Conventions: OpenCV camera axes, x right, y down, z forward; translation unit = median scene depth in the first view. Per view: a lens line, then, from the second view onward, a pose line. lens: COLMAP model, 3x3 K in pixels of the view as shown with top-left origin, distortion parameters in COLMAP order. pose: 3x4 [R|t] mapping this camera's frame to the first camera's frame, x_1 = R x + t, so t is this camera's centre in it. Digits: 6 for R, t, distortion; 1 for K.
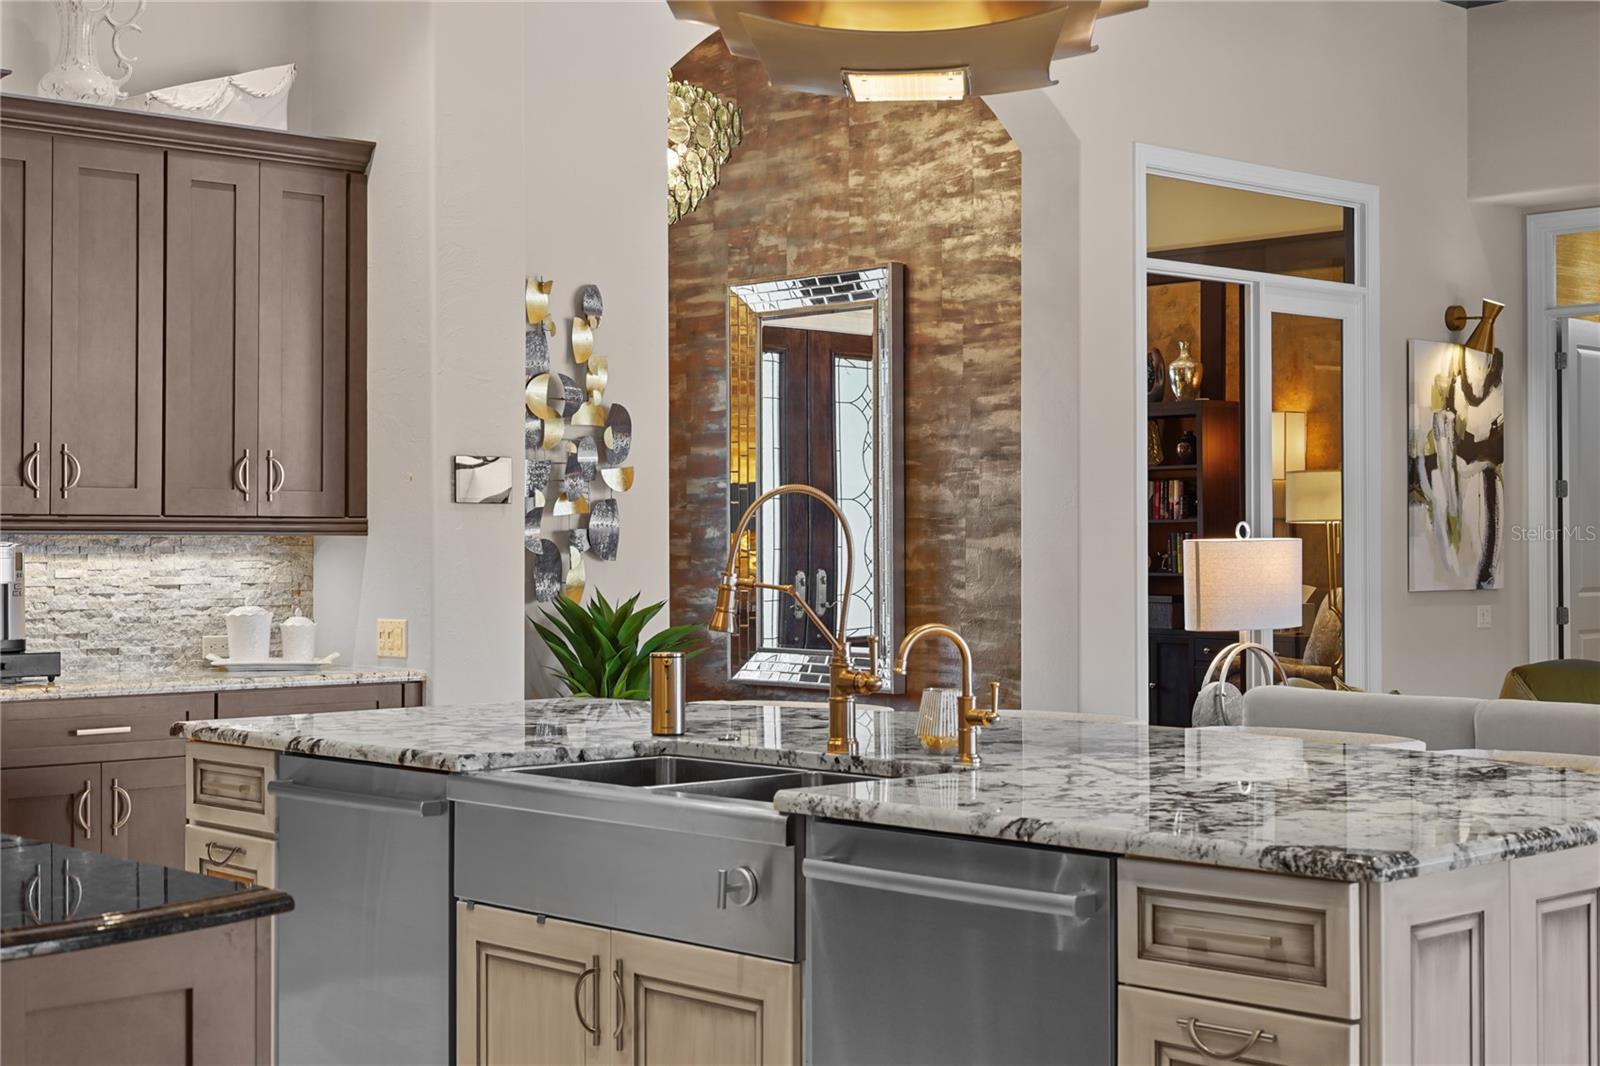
lens RADIAL K [[2324.1, 0, 800.0], [0, 2324.1, 533.3], [0, 0, 1]] dist [-0.008765, 0.000000]
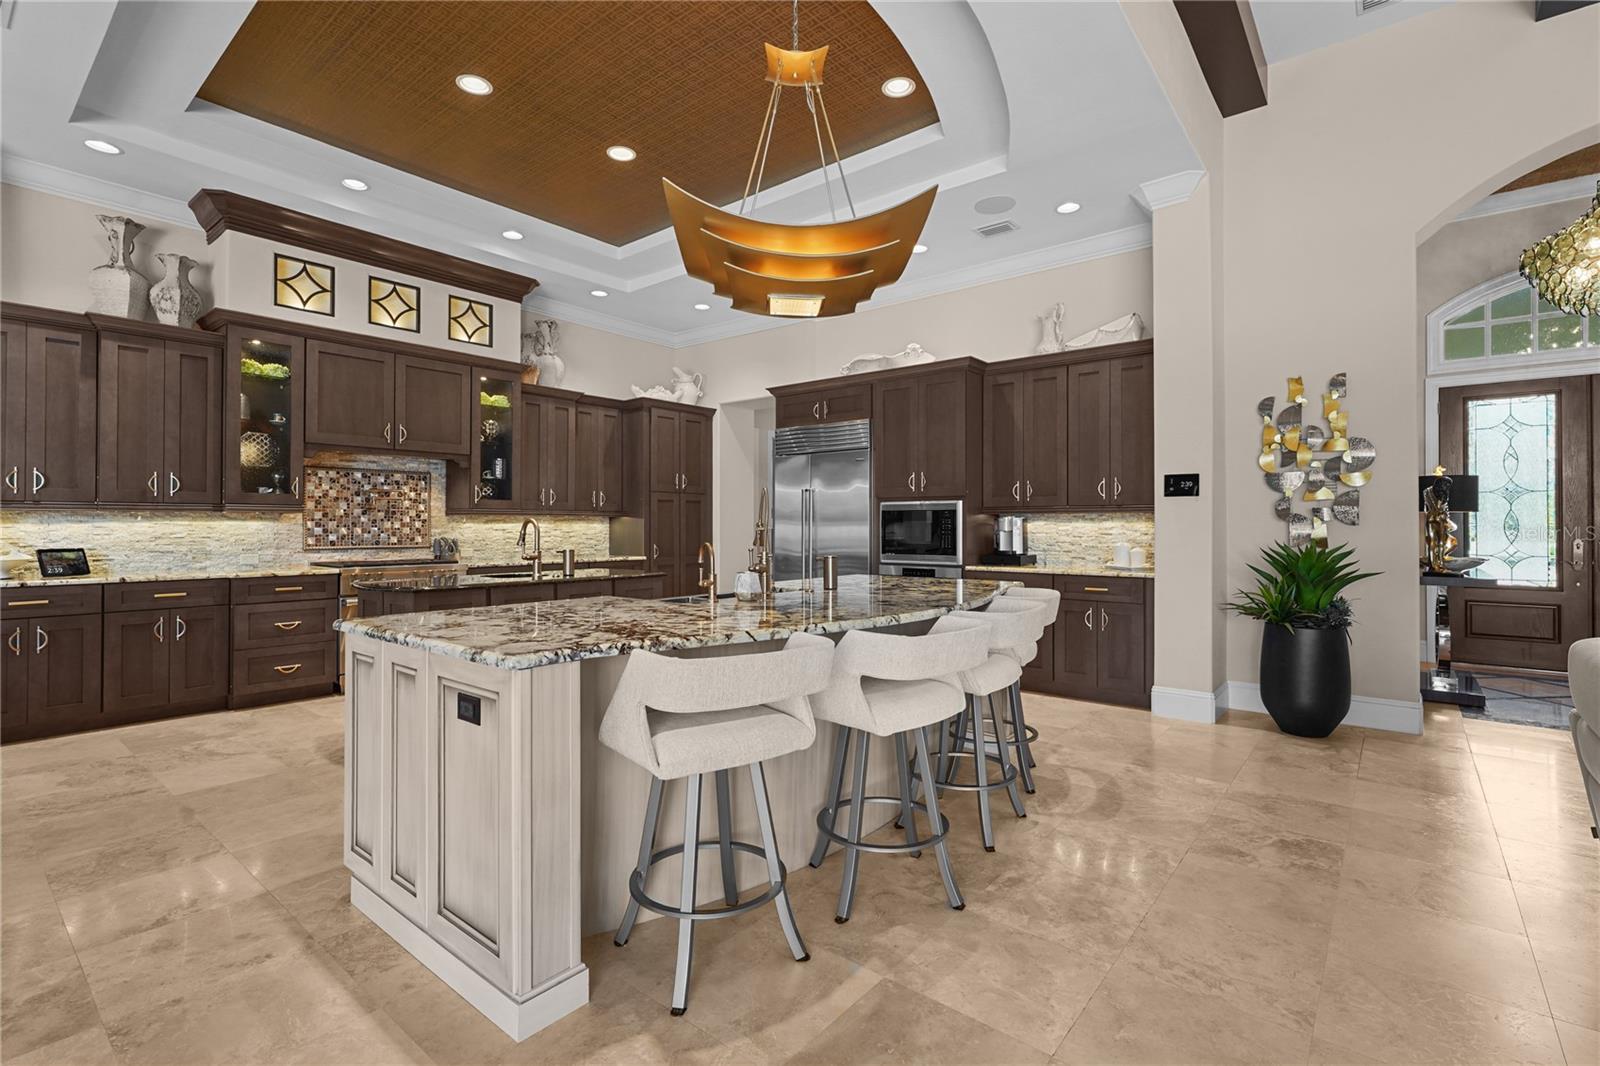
lens RADIAL K [[729.0, 0, 803.7], [0, 729.0, 523.1], [0, 0, 1]] dist [-0.002043, -0.000092]
pose [[0.140580, -0.001618, -0.990068, 0.432121], [0.002832, 0.999995, -0.001232, 0.010440], [0.990065, -0.002631, 0.140584, 0.524337]]
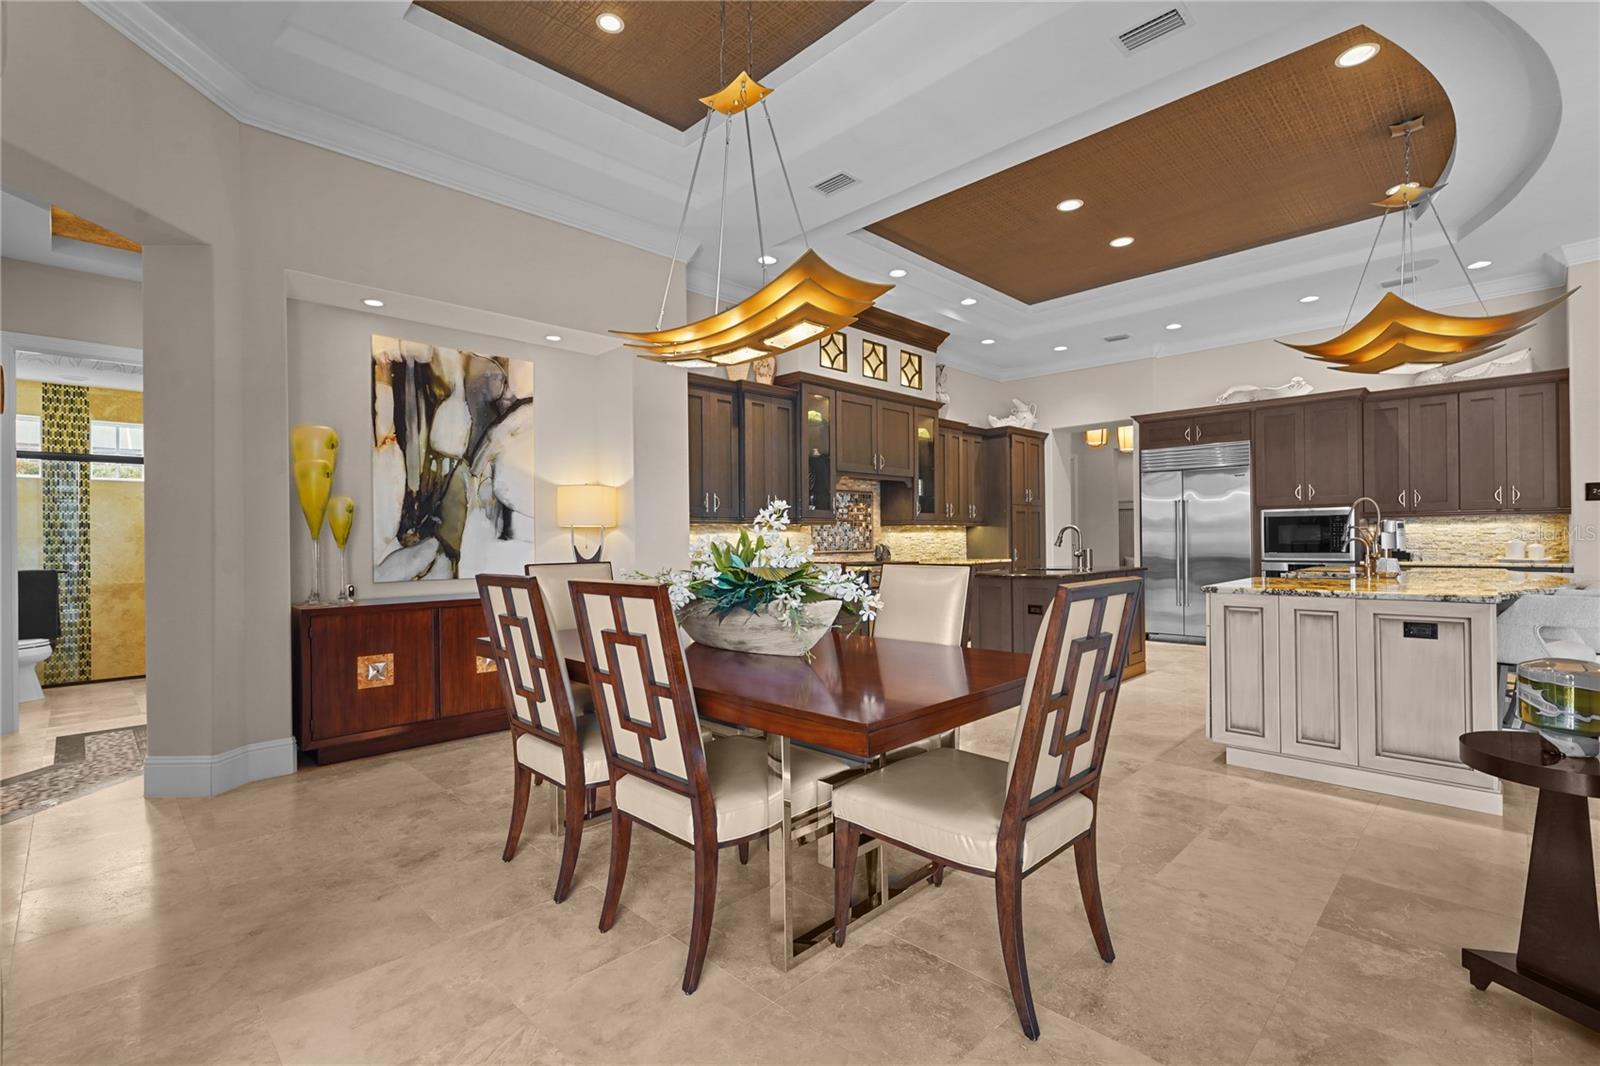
lens RADIAL K [[729.0, 0, 801.6], [0, 729.0, 533.0], [0, 0, 1]] dist [-0.002043, -0.000092]
pose [[0.050040, -0.007386, -0.998720, 0.576208], [0.014824, 0.999868, -0.006652, 0.014184], [0.998637, -0.014472, 0.050143, 0.064092]]
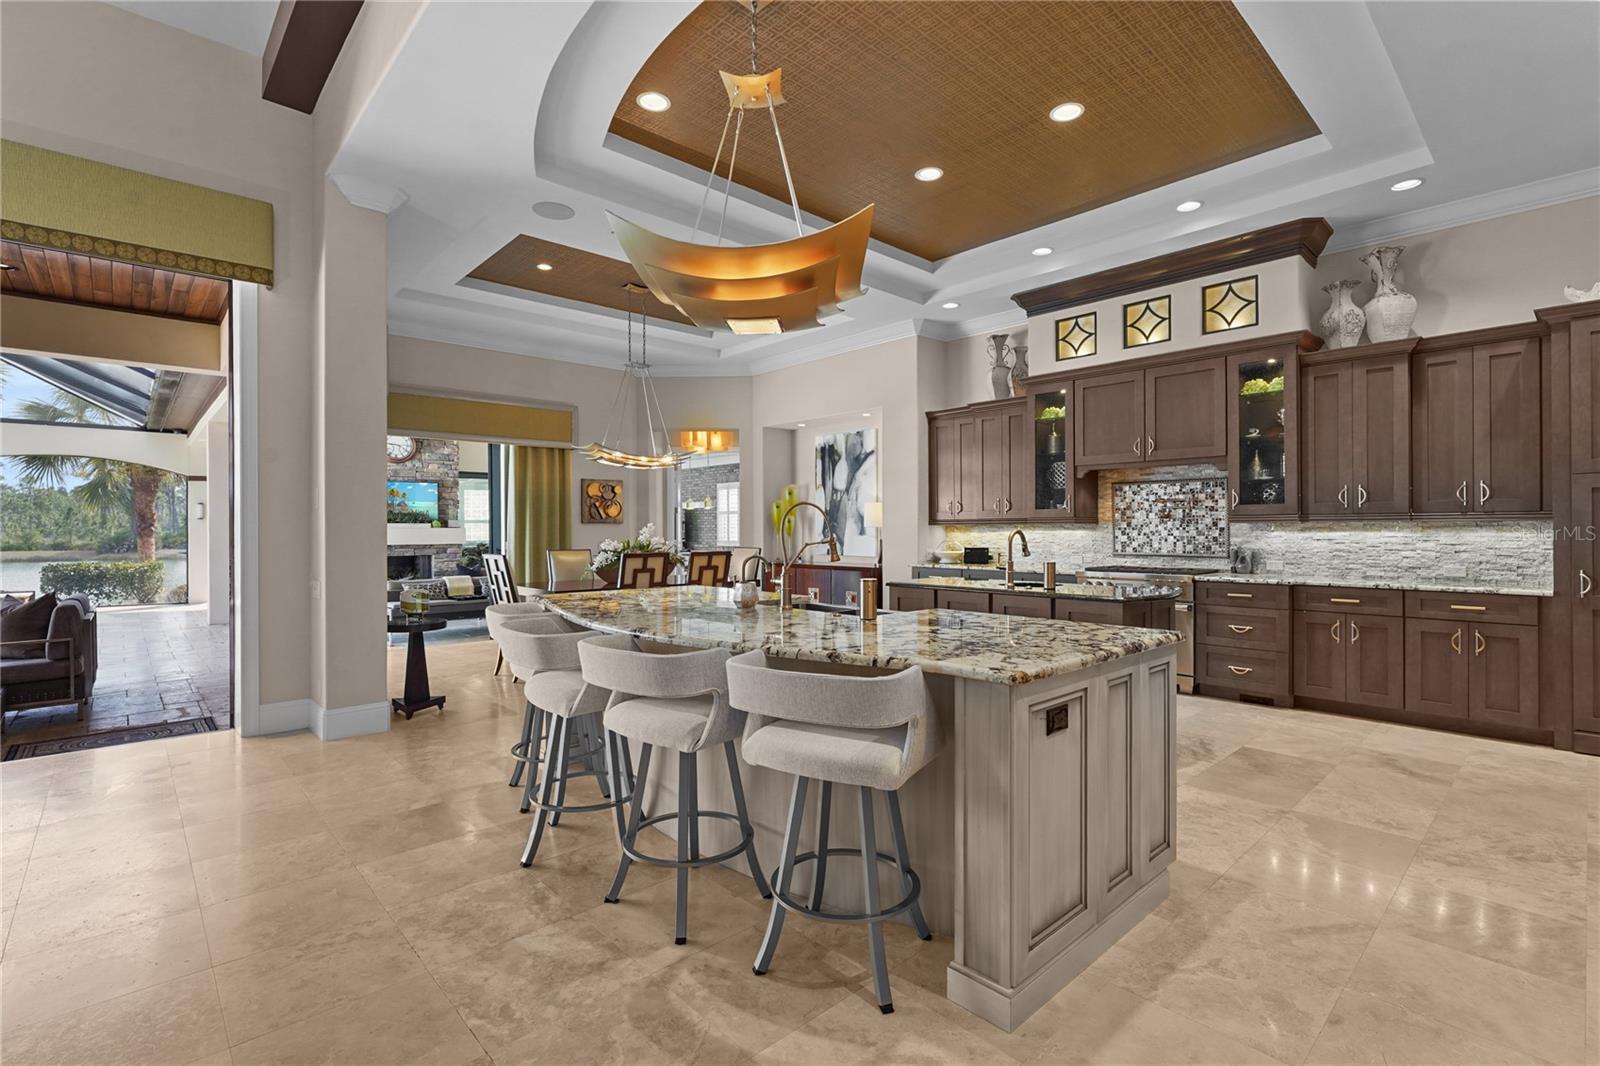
lens RADIAL K [[729.0, 0, 798.8], [0, 729.0, 523.3], [0, 0, 1]] dist [-0.002043, -0.000092]
pose [[-0.999962, 0.004039, -0.007747, 0.008617], [0.004133, 0.999917, -0.012217, 0.007058], [0.007697, -0.012248, -0.999895, 0.991850]]
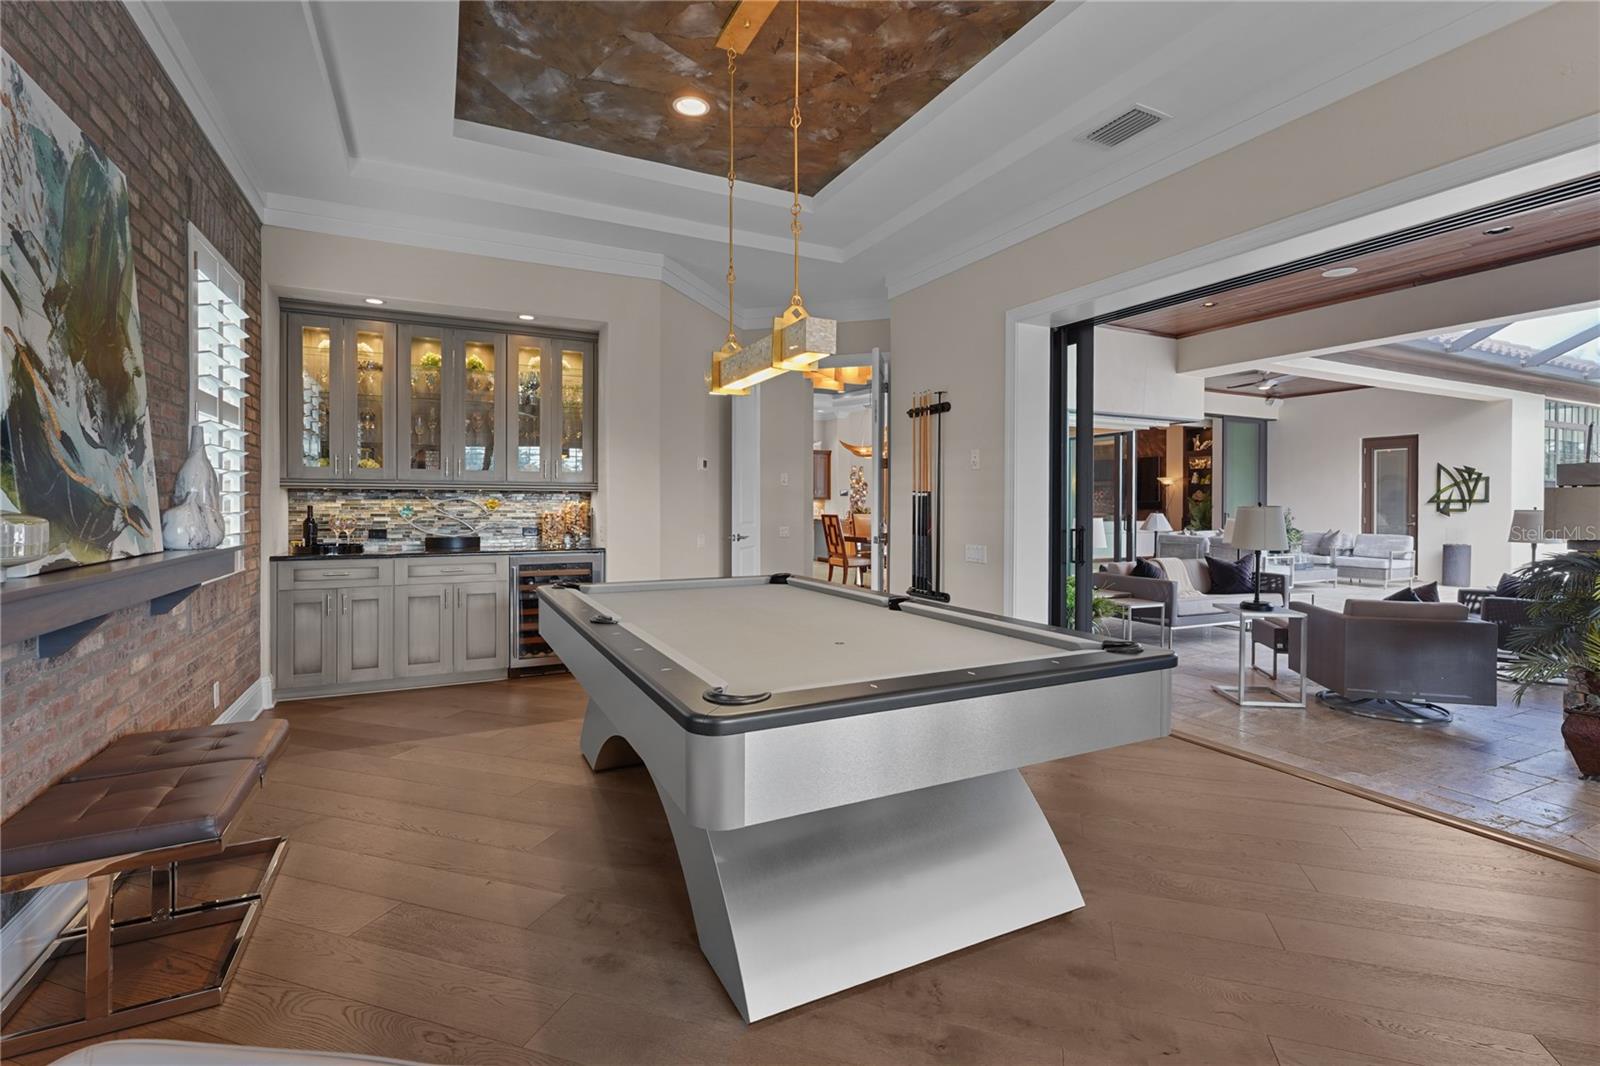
lens RADIAL K [[729.0, 0, 804.0], [0, 729.0, 502.2], [0, 0, 1]] dist [-0.002043, -0.000092]
pose [[0.961262, 0.002307, -0.275627, 0.388876], [-0.001798, 0.999996, 0.002100, 0.003629], [0.275631, -0.001523, 0.961262, -1.335730]]
